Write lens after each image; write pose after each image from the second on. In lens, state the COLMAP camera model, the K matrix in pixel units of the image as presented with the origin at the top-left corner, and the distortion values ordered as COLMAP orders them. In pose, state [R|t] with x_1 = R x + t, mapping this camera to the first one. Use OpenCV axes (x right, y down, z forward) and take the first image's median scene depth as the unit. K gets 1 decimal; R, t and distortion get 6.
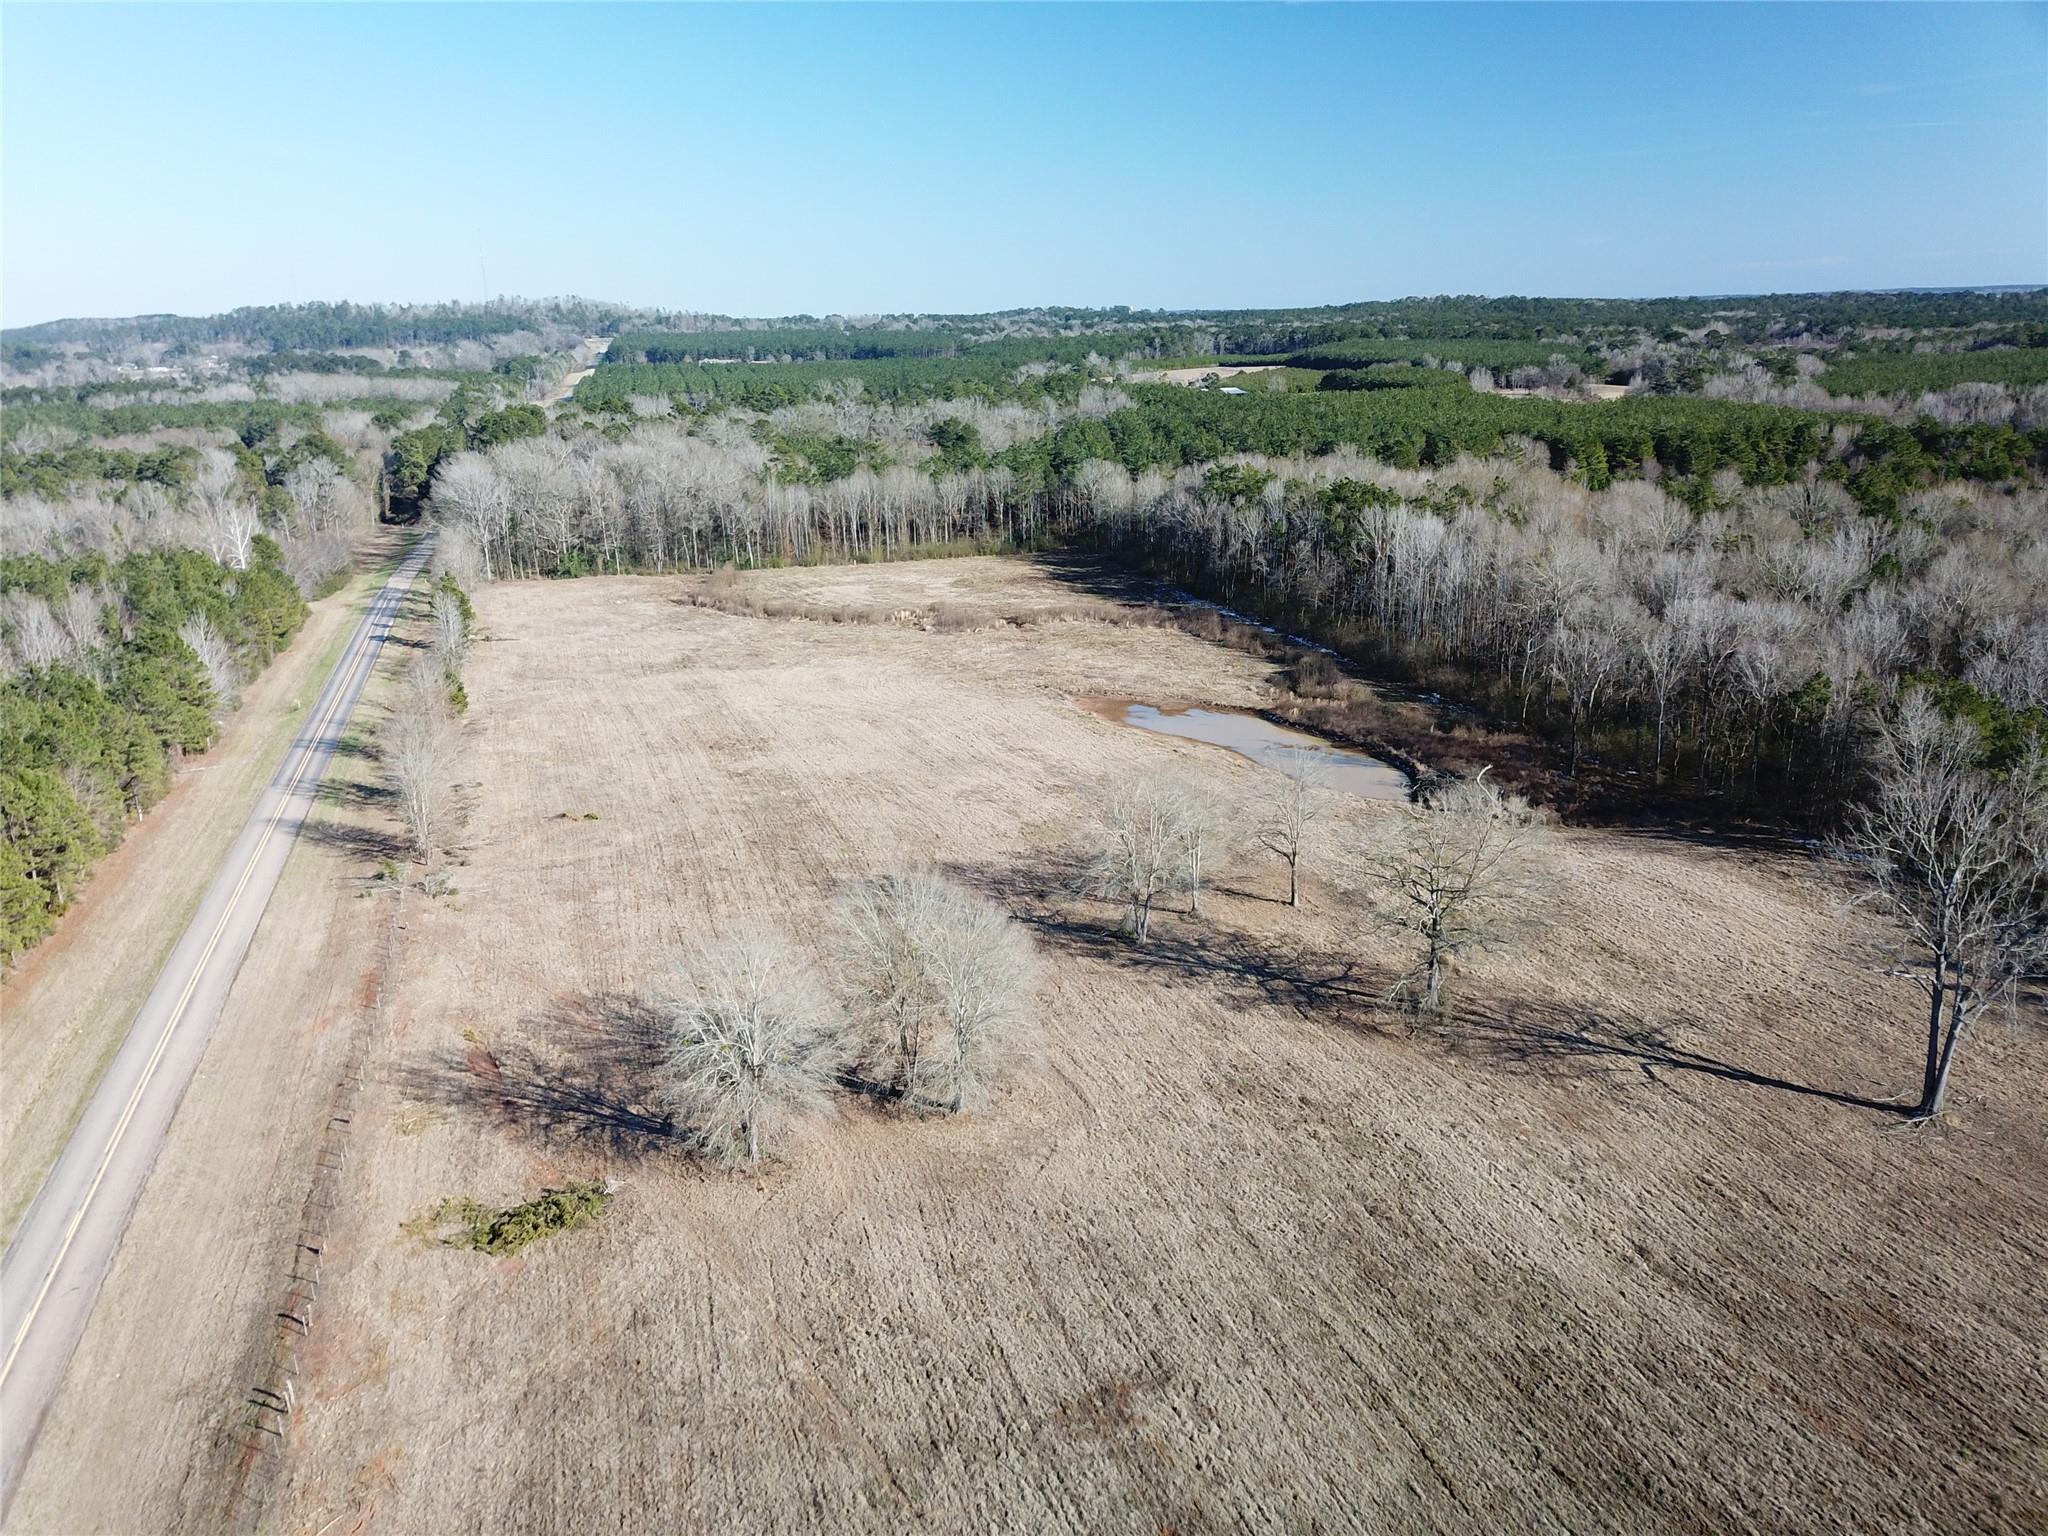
lens RADIAL K [[1557.3, 0, 1013.0], [0, 1557.3, 790.6], [0, 0, 1]] dist [0.020035, -0.012587]
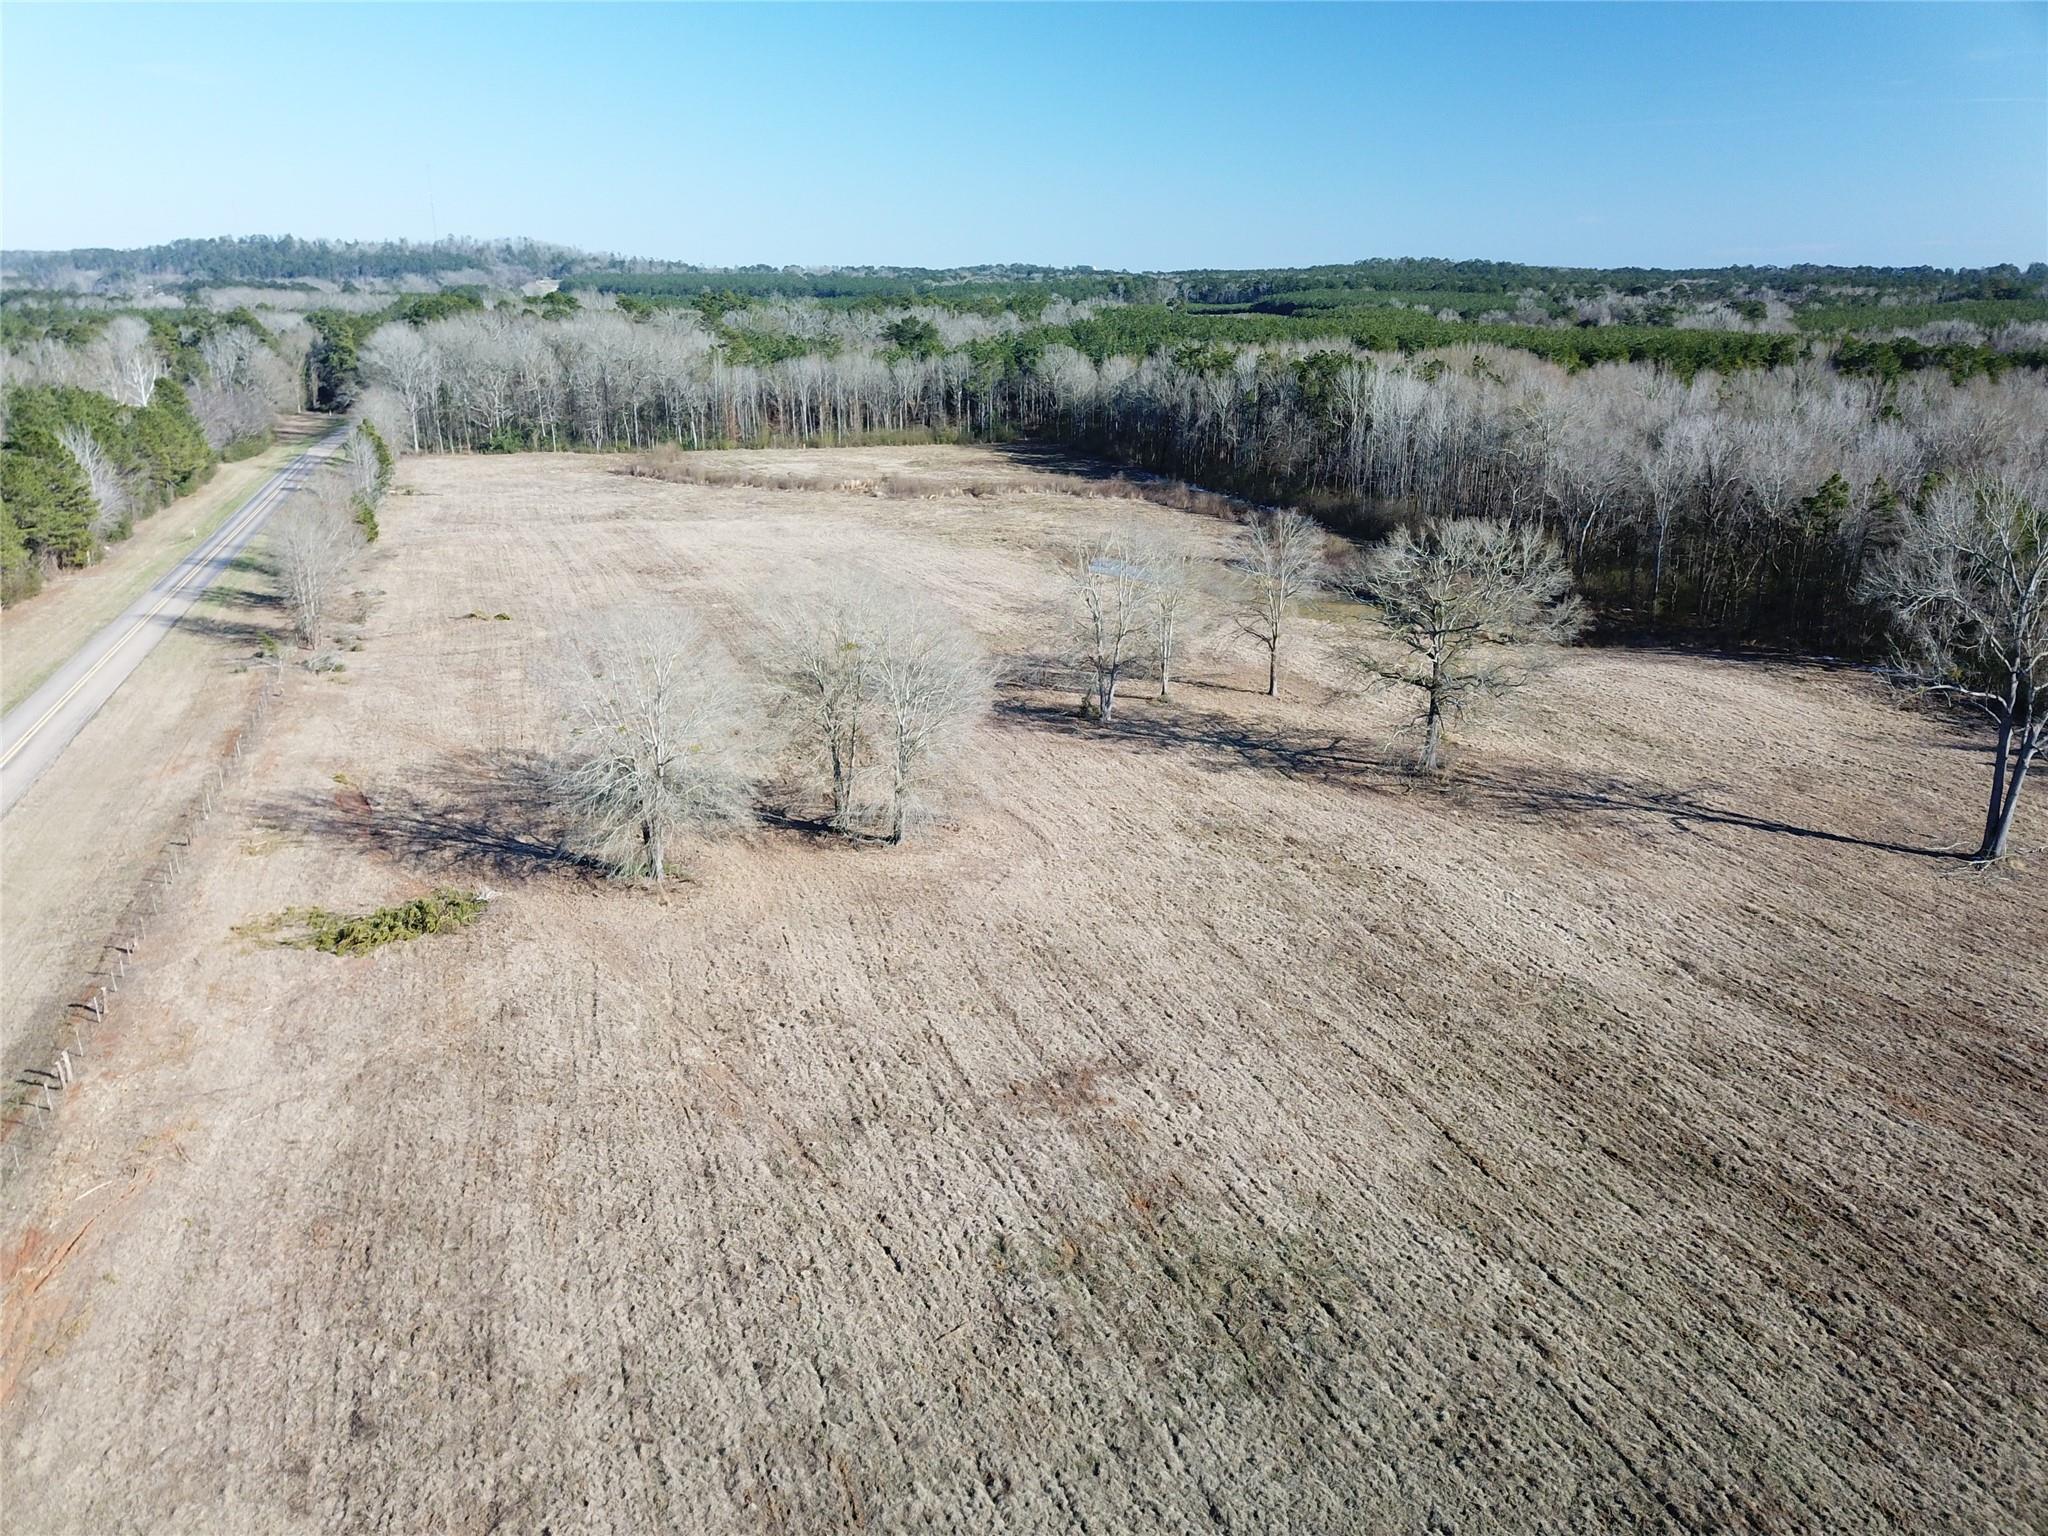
lens RADIAL K [[1571.4, 0, 1012.8], [0, 1571.4, 764.2], [0, 0, 1]] dist [0.011673, -0.002653]
pose [[0.999461, 0.015562, 0.028915, 0.001544], [-0.015578, 0.999879, 0.000311, 0.069213], [-0.028907, -0.000761, 0.999582, 0.051830]]
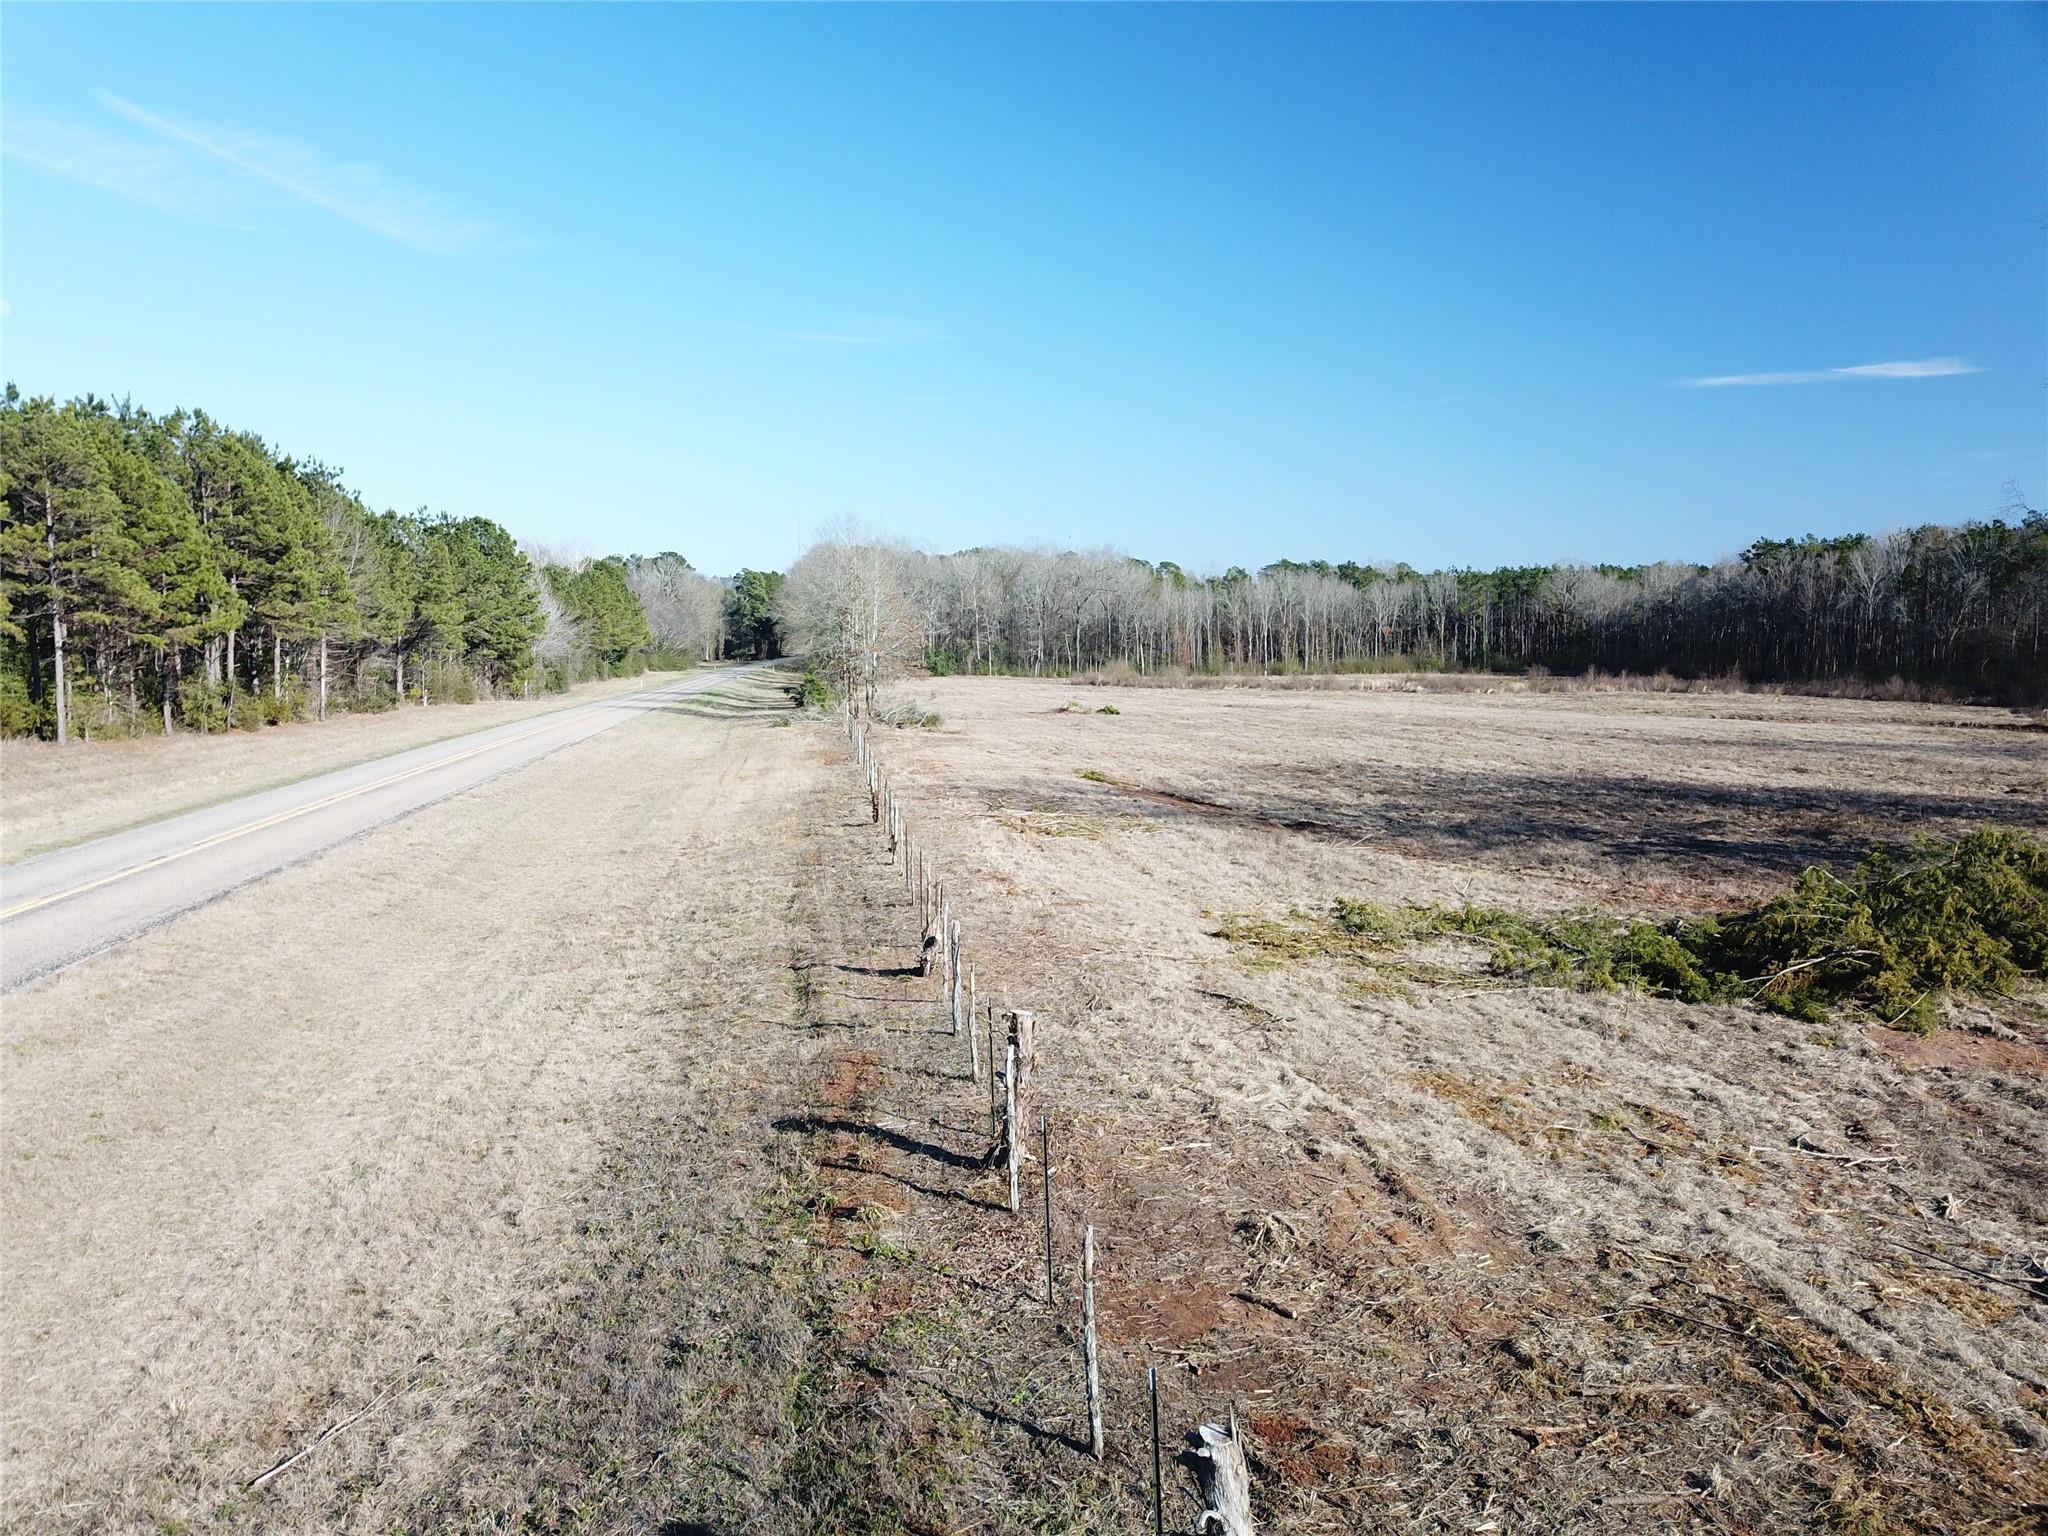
lens RADIAL K [[1557.3, 0, 1013.0], [0, 1557.3, 790.6], [0, 0, 1]] dist [0.020035, -0.012587]
pose [[0.985718, 0.035943, -0.164526, -0.145915], [-0.066555, 0.980570, -0.184534, 0.114415], [0.154697, 0.192849, 0.968957, 0.292158]]
